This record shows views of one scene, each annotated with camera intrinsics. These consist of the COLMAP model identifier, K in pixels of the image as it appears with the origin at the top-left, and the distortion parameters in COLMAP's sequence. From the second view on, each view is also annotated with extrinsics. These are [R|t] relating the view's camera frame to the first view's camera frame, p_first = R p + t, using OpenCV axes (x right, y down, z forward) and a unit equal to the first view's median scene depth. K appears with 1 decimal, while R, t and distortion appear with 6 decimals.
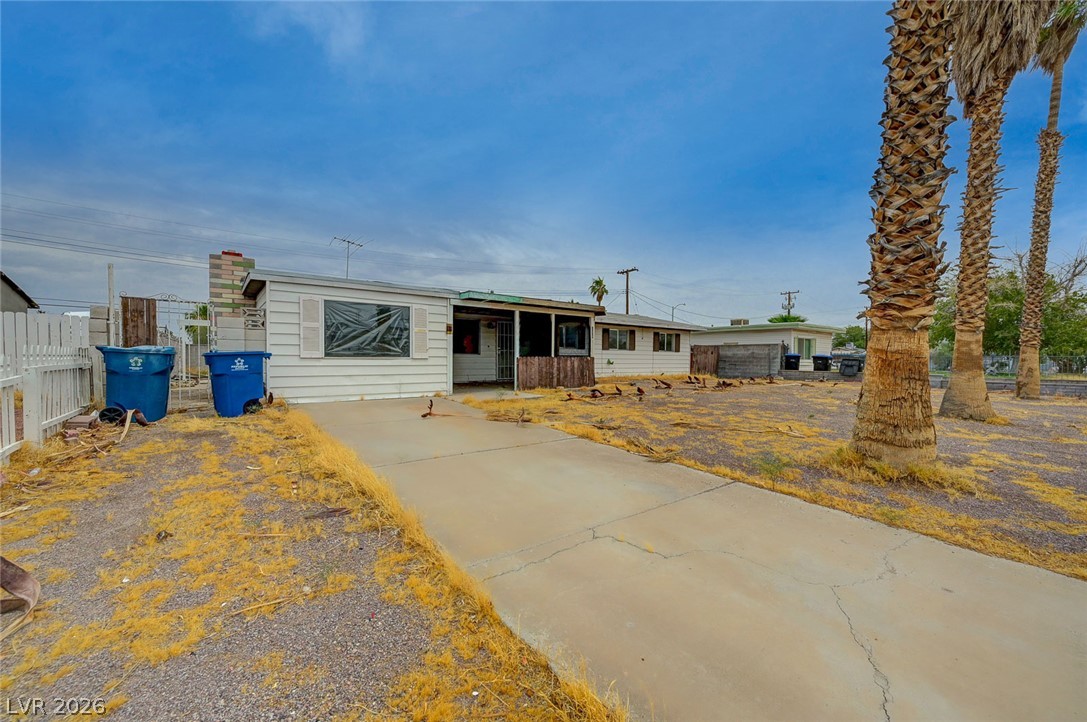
lens RADIAL K [[431.8, 0, 544.2], [0, 431.8, 363.5], [0, 0, 1]] dist [0.009874, 0.000061]
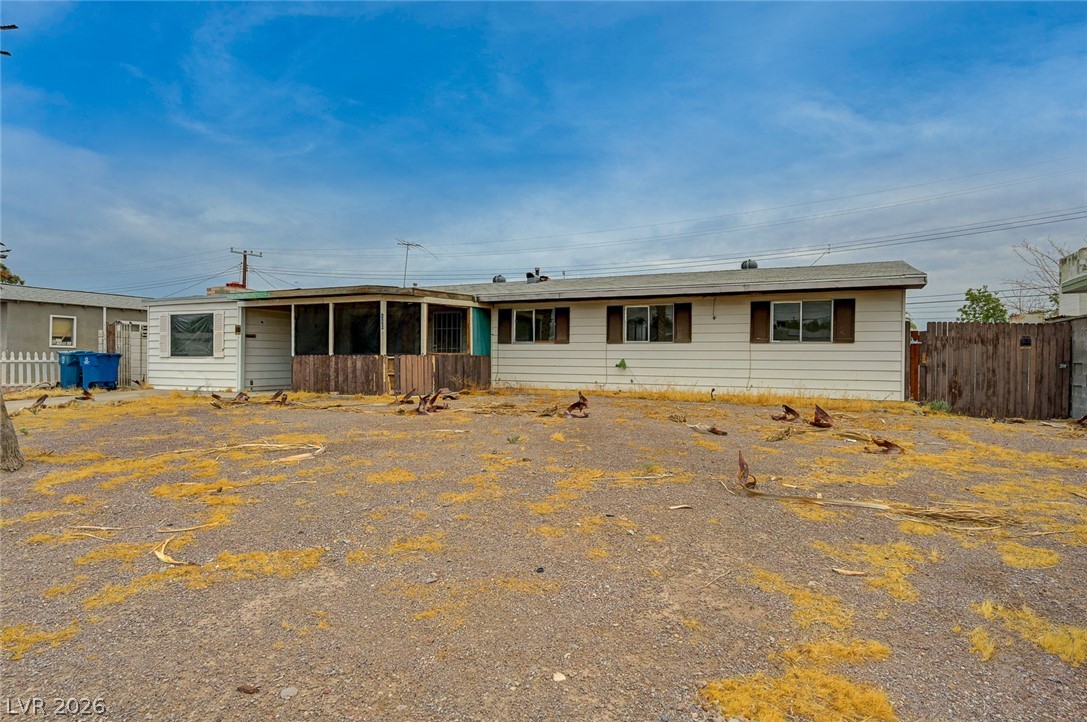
lens RADIAL K [[590.6, 0, 543.9], [0, 590.6, 357.8], [0, 0, 1]] dist [-0.004590, -0.000201]
pose [[0.476487, -0.009739, -0.879127, 1.167806], [-0.013389, 0.999742, -0.018332, 0.004842], [0.879079, 0.020505, 0.476234, 0.797821]]
